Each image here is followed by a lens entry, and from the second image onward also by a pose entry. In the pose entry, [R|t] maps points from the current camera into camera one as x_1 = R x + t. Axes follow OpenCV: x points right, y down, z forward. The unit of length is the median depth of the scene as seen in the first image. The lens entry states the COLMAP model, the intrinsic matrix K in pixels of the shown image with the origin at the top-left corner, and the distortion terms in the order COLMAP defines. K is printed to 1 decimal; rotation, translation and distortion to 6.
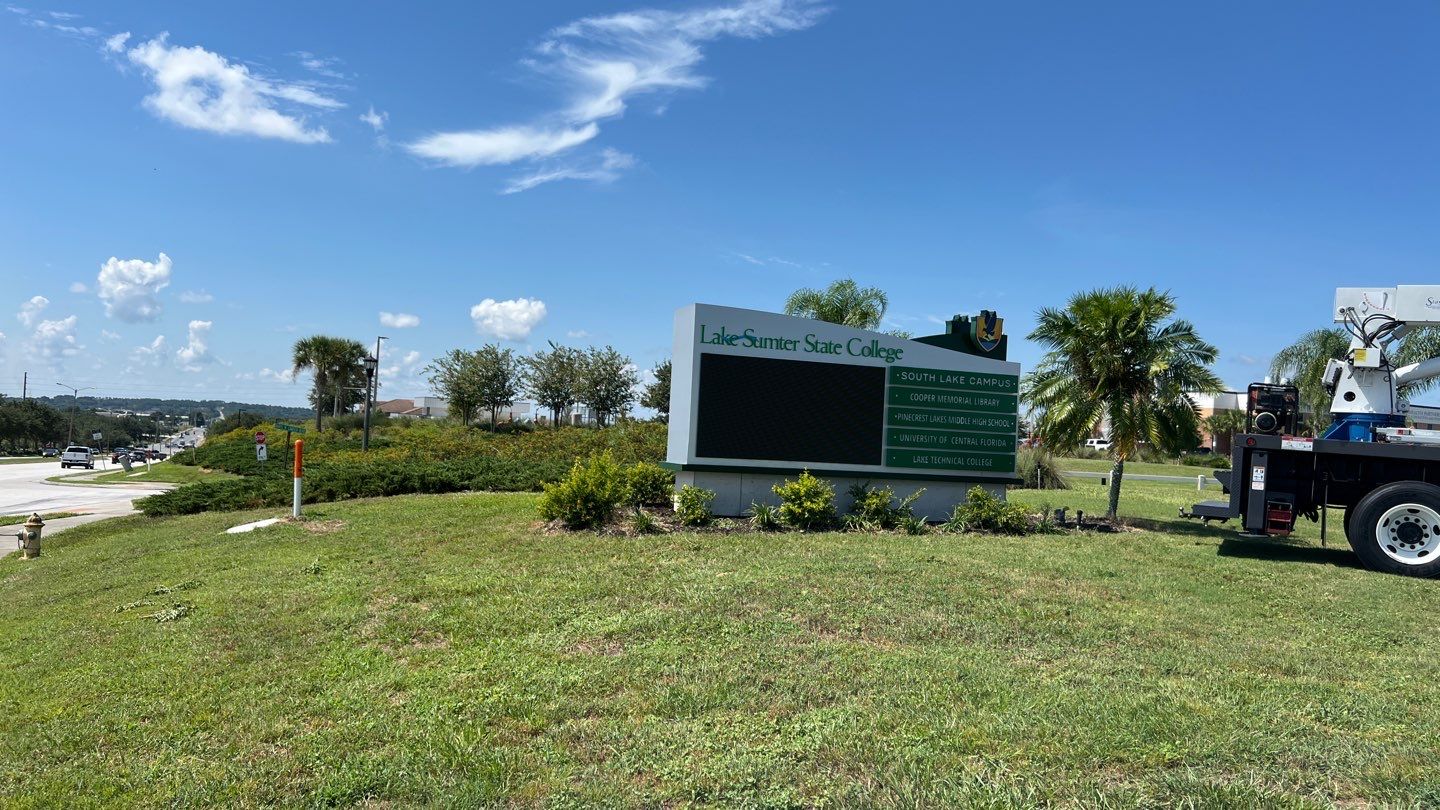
lens RADIAL K [[1085.4, 0, 712.3], [0, 1085.4, 425.9], [0, 0, 1]] dist [0.065240, -0.074188]
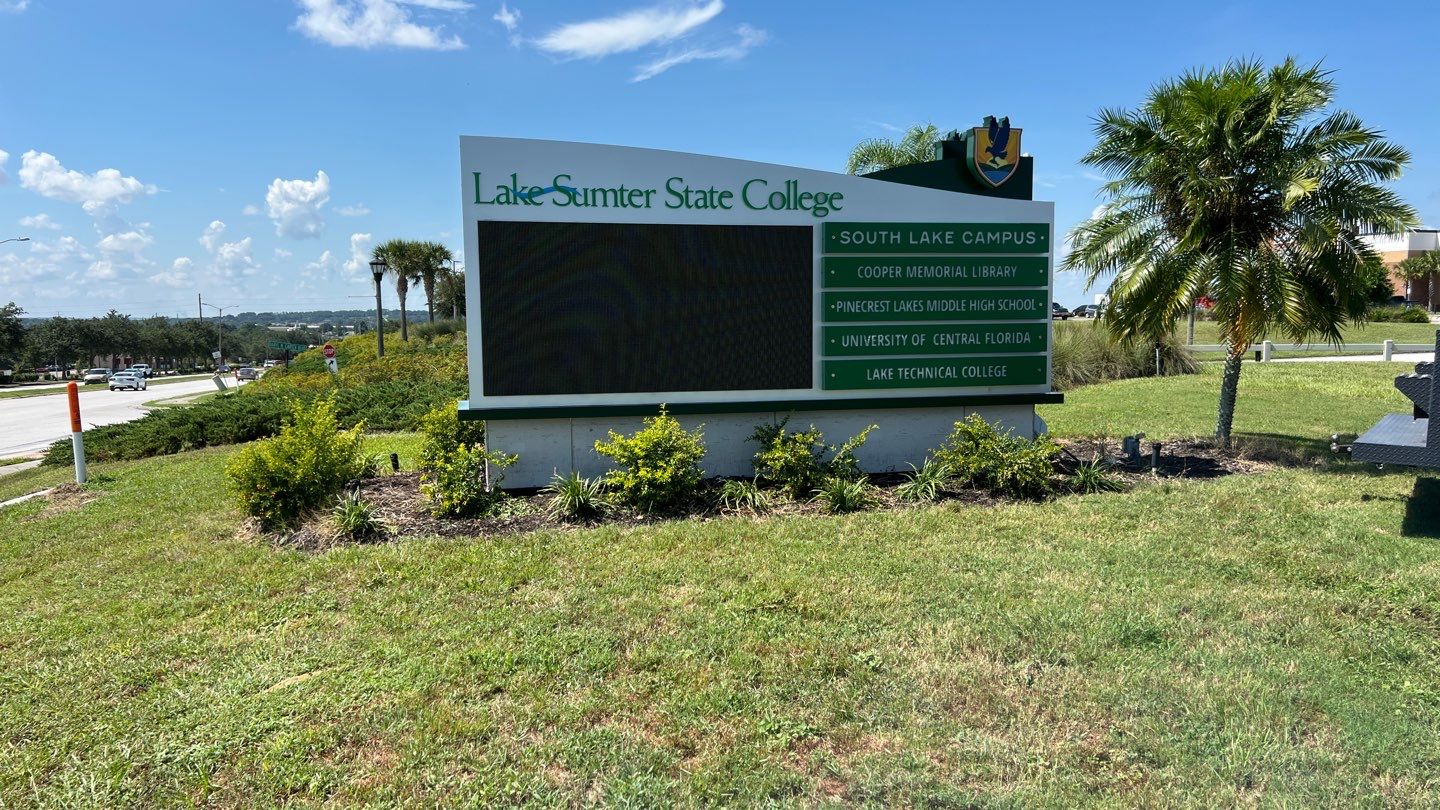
lens RADIAL K [[1085.4, 0, 712.3], [0, 1085.4, 425.9], [0, 0, 1]] dist [0.065240, -0.074188]
pose [[0.989595, -0.045694, -0.136433, 0.182312], [0.059910, 0.992981, 0.101980, -0.008325], [0.130815, -0.109093, 0.985386, 0.388169]]
